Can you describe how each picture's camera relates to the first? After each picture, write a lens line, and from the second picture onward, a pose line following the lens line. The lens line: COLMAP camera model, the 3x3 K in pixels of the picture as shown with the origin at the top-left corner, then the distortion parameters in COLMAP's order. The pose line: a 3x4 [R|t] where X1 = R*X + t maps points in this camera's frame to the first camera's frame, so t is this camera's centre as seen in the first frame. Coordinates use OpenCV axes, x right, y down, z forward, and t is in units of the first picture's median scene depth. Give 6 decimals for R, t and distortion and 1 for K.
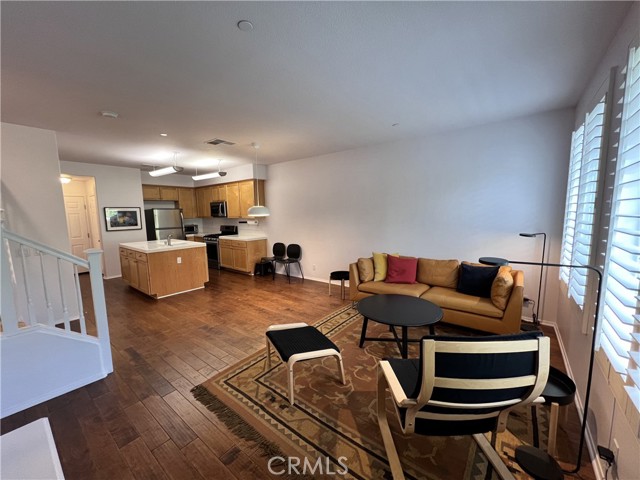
lens RADIAL K [[255.7, 0, 319.3], [0, 255.7, 241.5], [0, 0, 1]] dist [-0.003684, 0.000914]
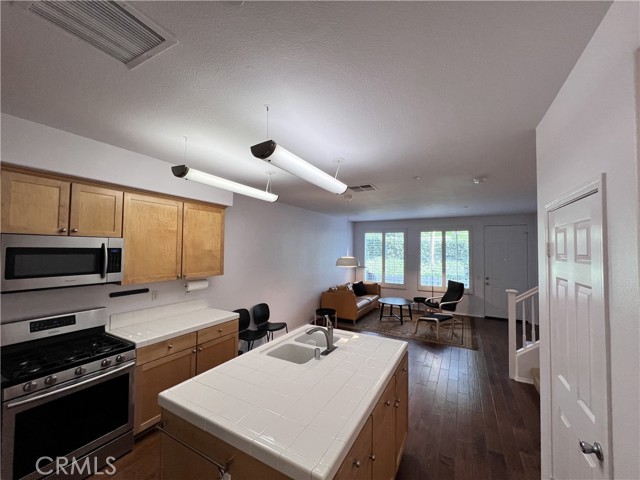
lens RADIAL K [[256.0, 0, 319.8], [0, 256.0, 240.5], [0, 0, 1]] dist [-0.002797, 0.000744]
pose [[-0.156108, 0.048735, 0.986537, -0.794791], [0.106631, 0.993776, -0.032220, -0.119998], [-0.981967, 0.100166, -0.160334, 0.833856]]
